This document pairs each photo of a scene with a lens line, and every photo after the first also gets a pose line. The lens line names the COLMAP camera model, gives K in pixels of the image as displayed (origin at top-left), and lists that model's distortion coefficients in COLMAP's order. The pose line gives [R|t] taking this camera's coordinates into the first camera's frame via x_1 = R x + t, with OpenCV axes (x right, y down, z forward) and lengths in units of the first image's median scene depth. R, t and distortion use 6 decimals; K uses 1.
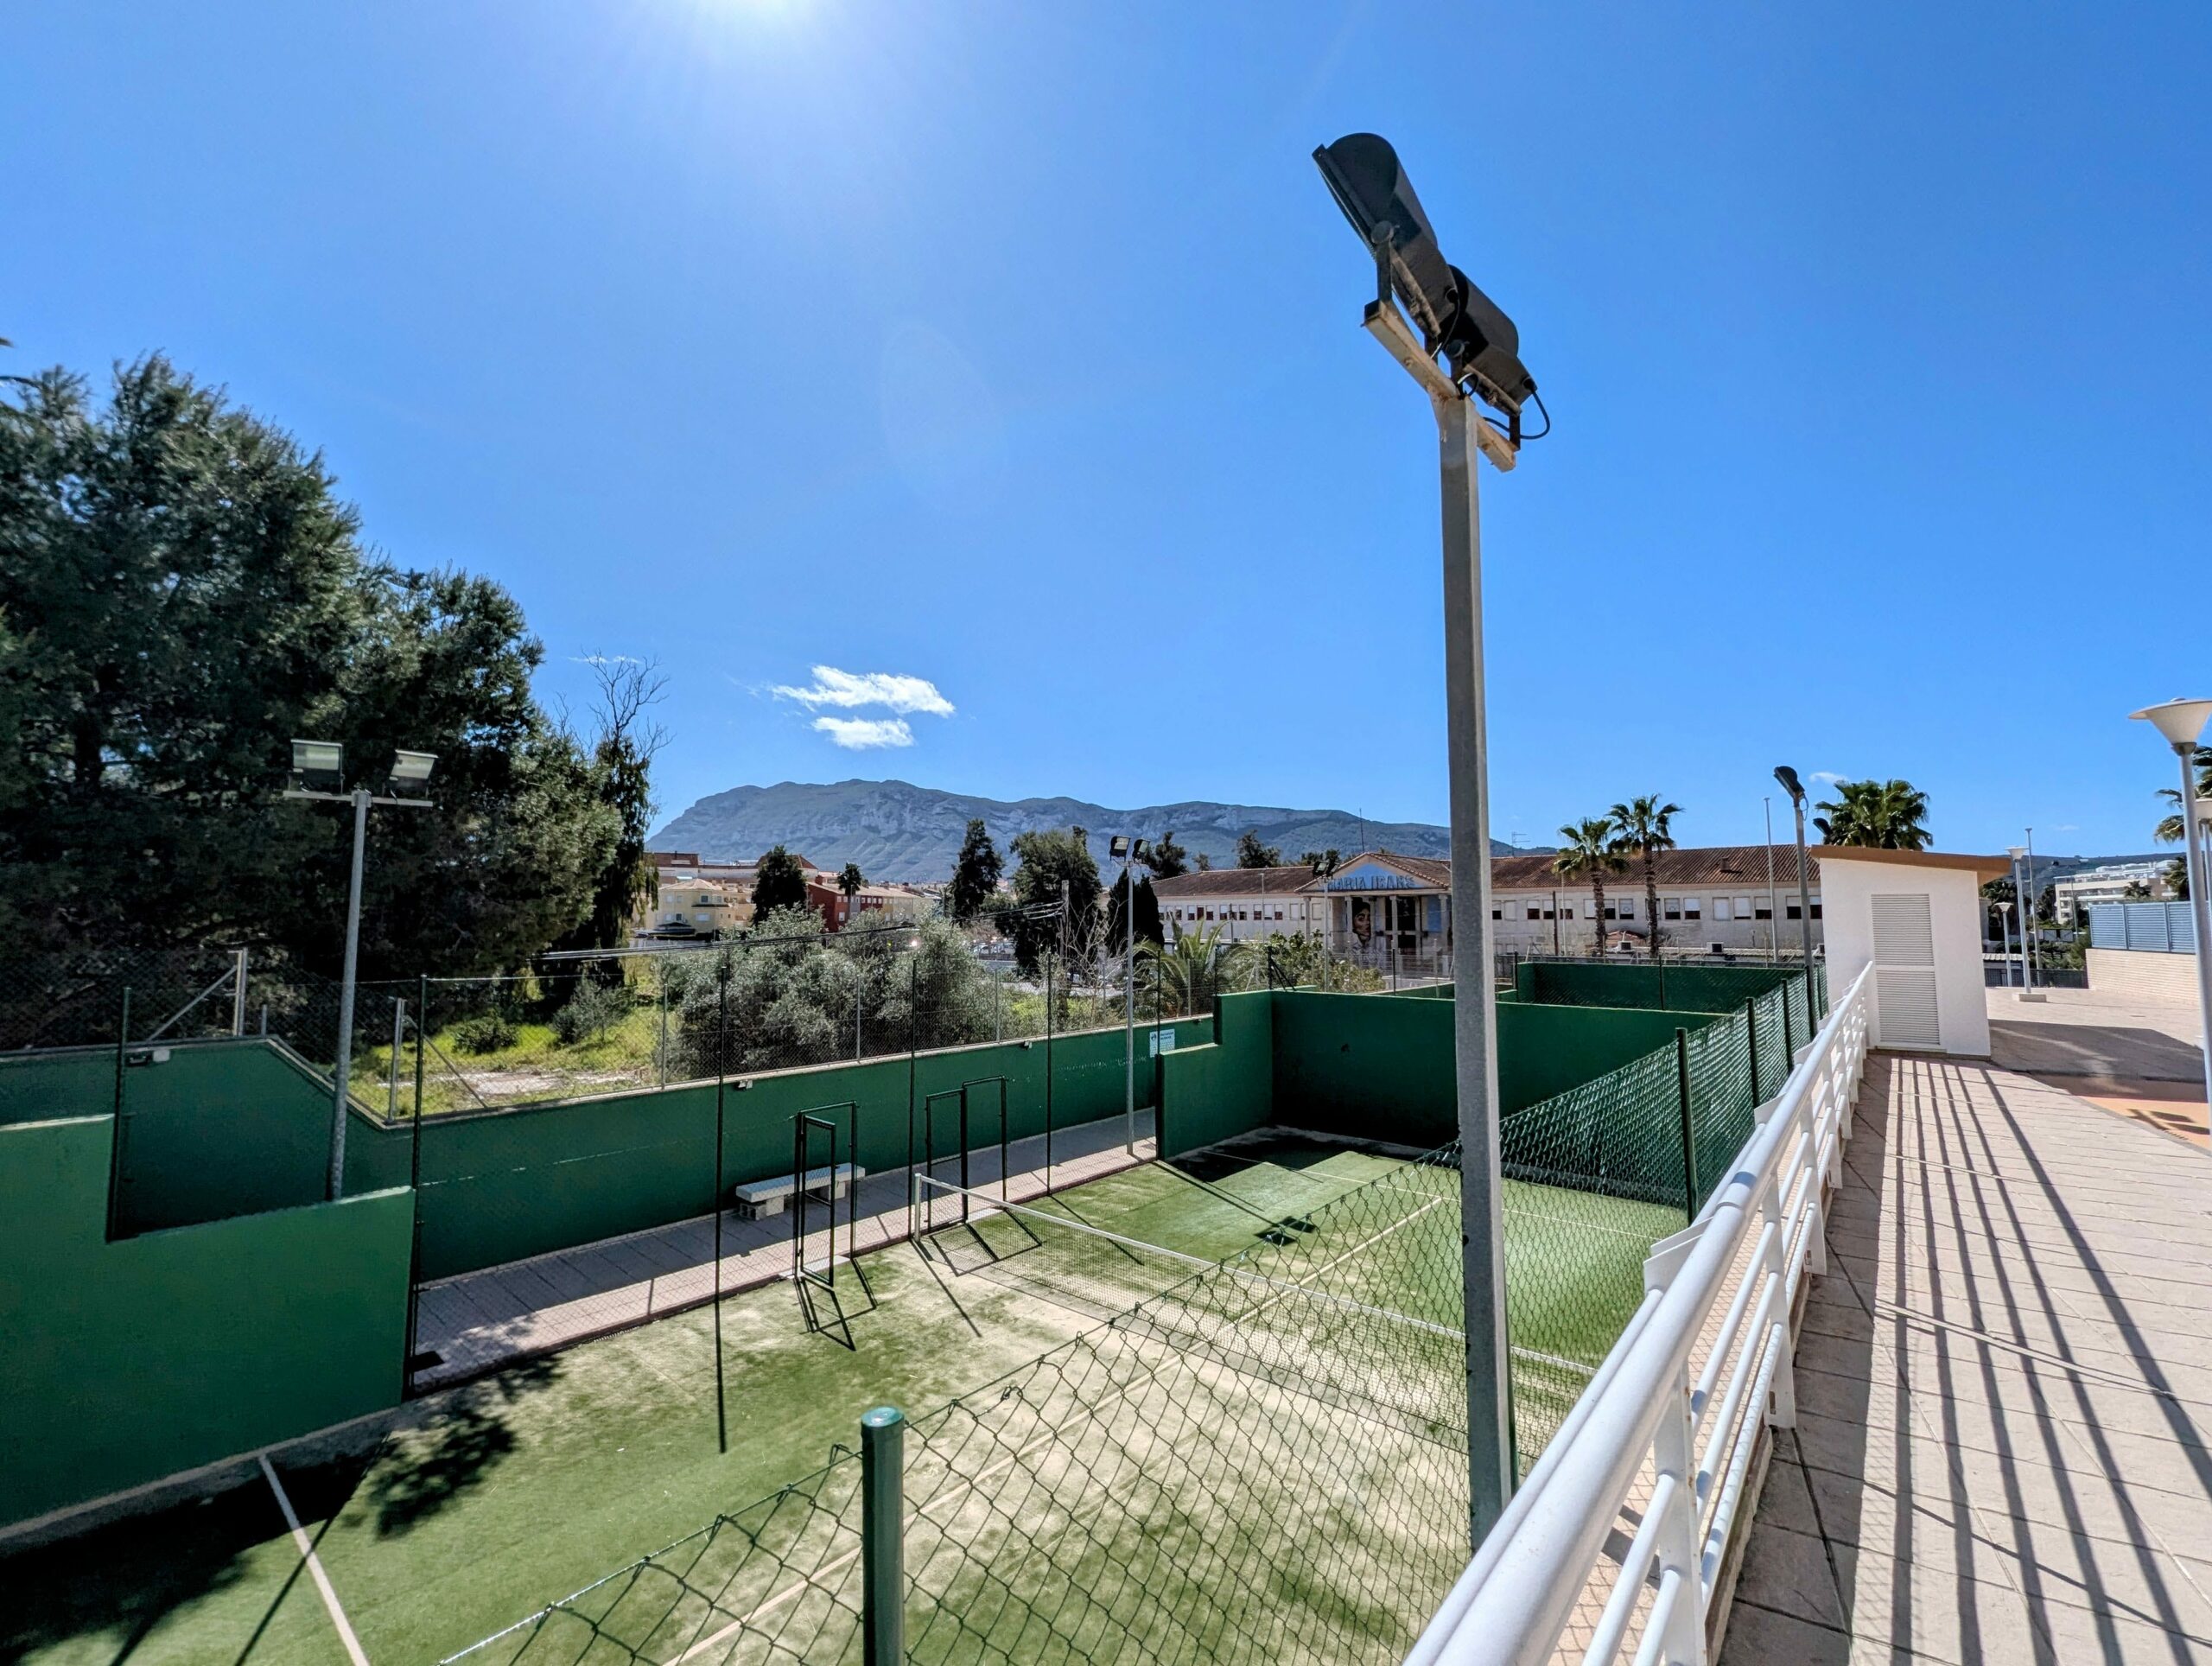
lens RADIAL K [[920.6, 0, 1102.9], [0, 920.6, 839.6], [0, 0, 1]] dist [-0.001398, 0.000003]
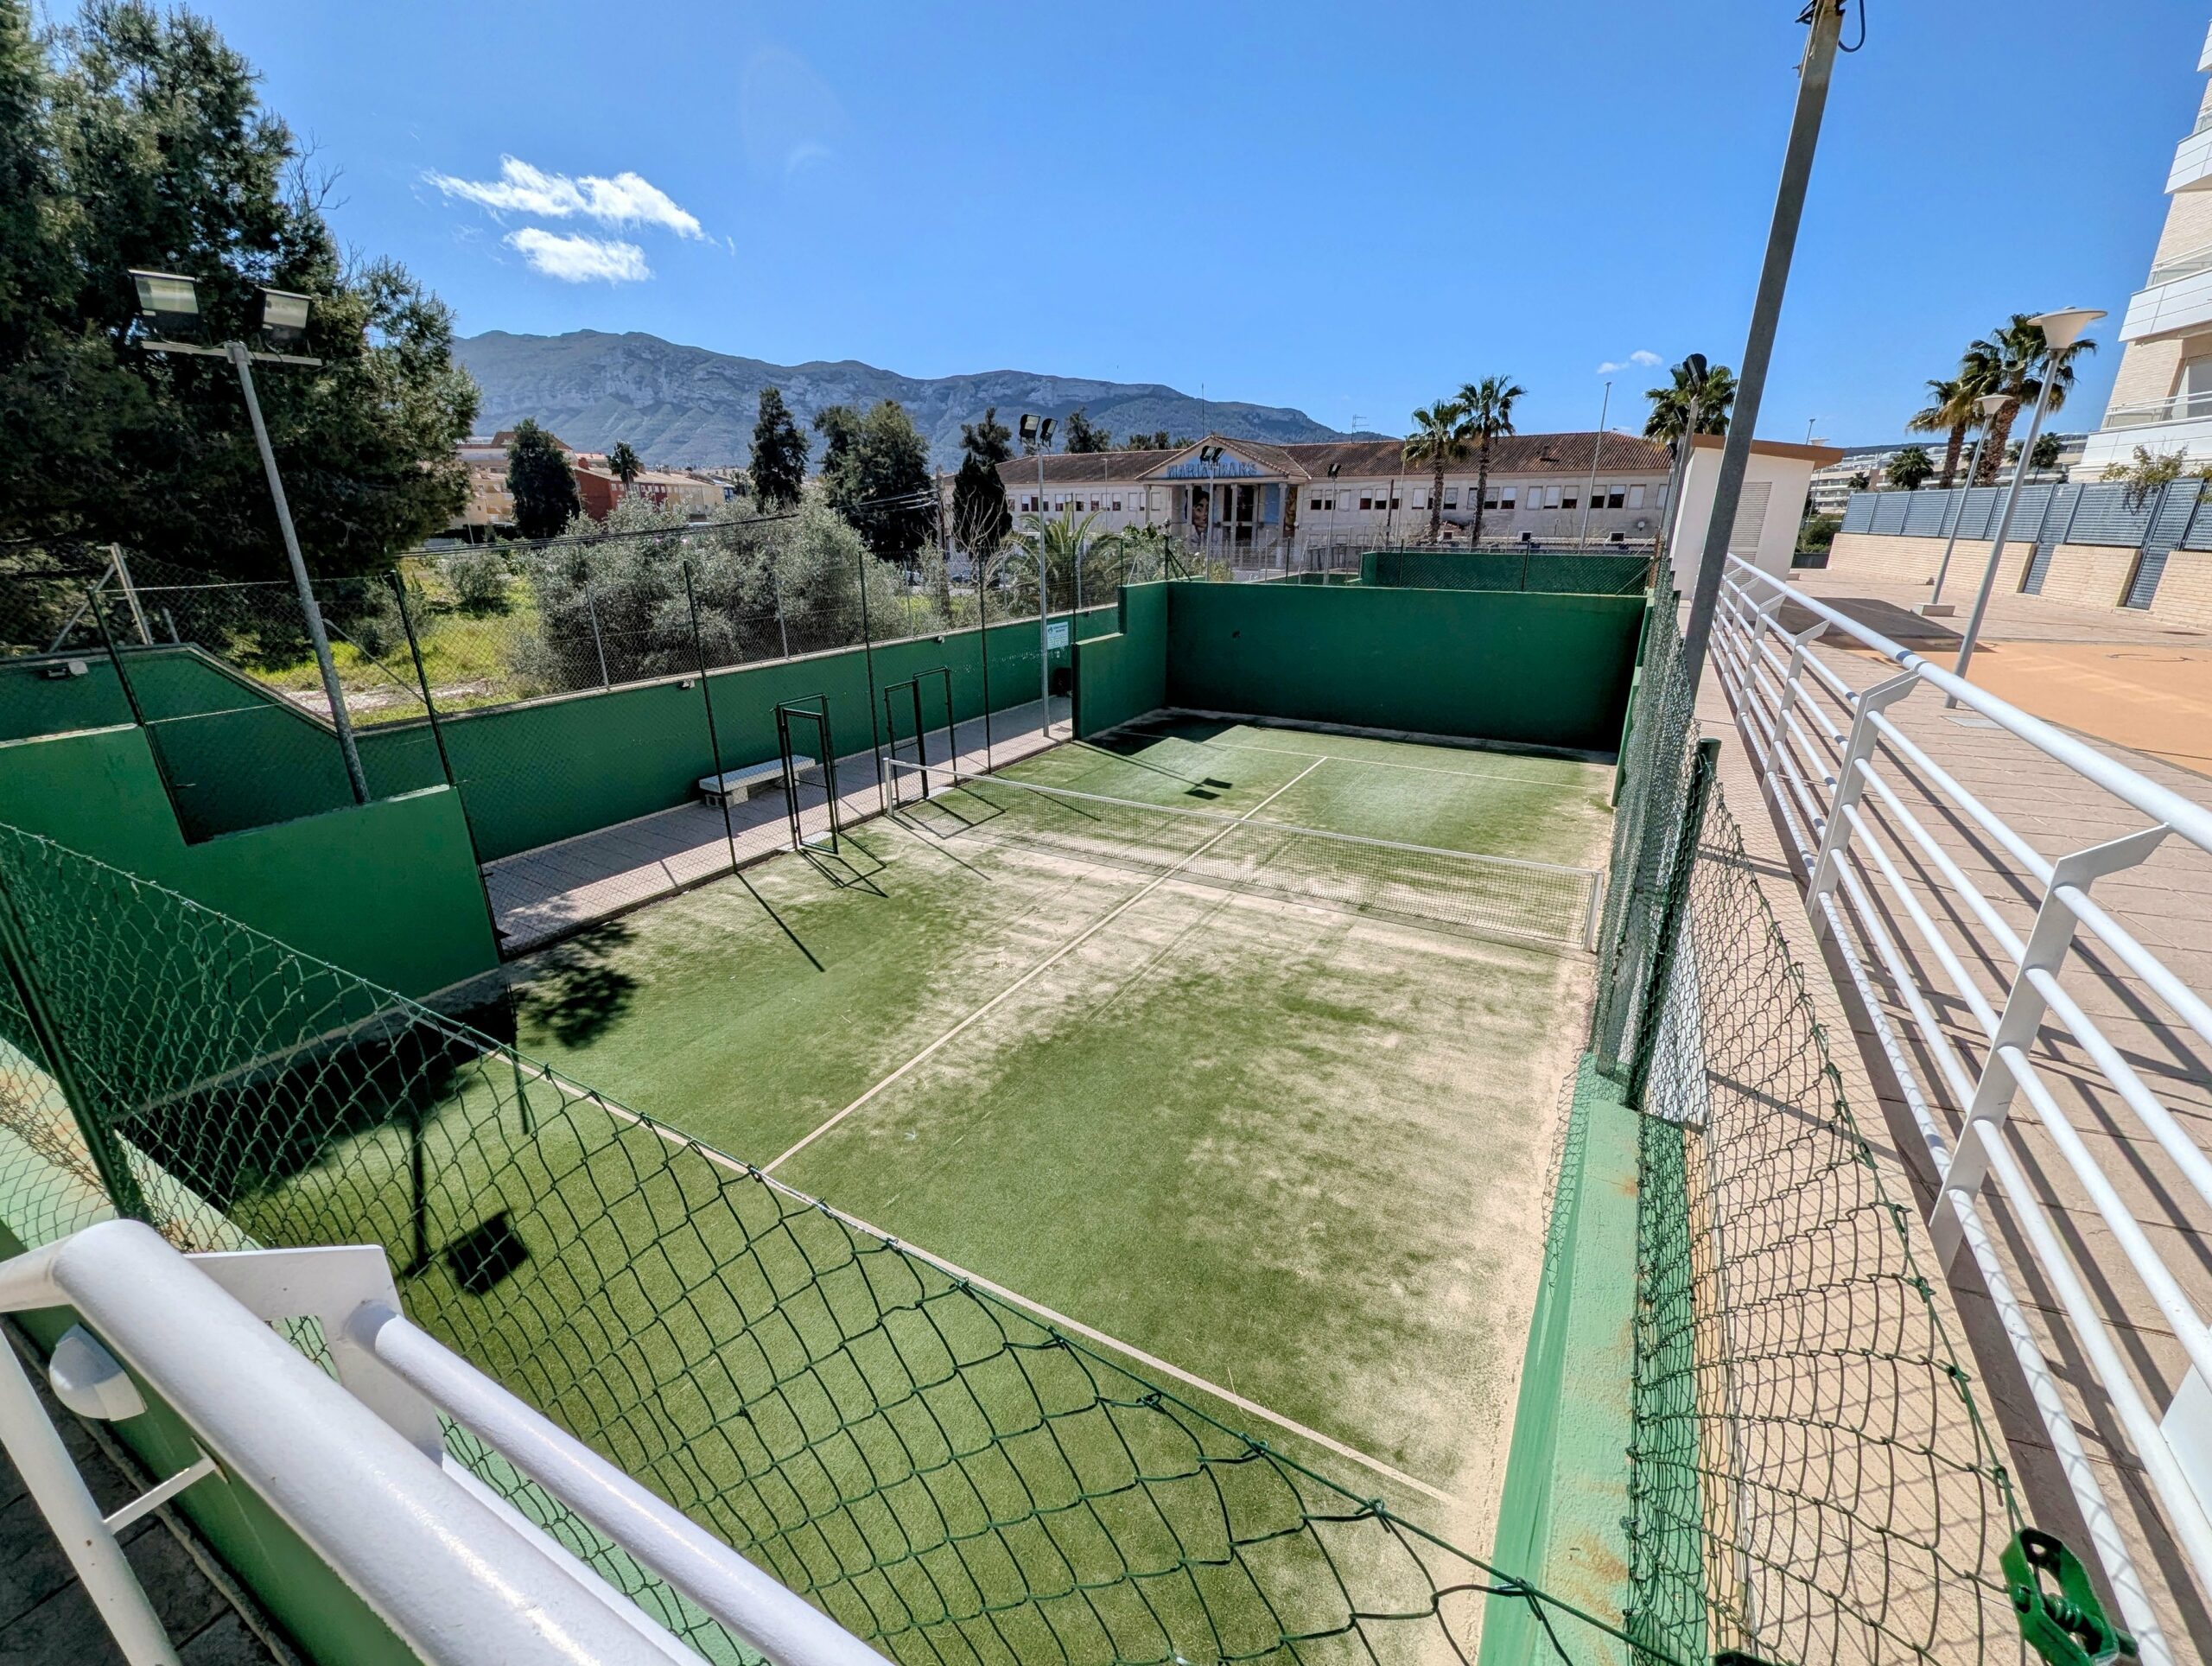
lens RADIAL K [[933.5, 0, 1106.0], [0, 933.5, 833.0], [0, 0, 1]] dist [-0.000795, -0.000857]
pose [[0.980658, -0.066756, 0.183994, -0.136538], [-0.013809, 0.914101, 0.405252, -0.000281], [-0.195242, -0.399954, 0.895498, -0.050266]]
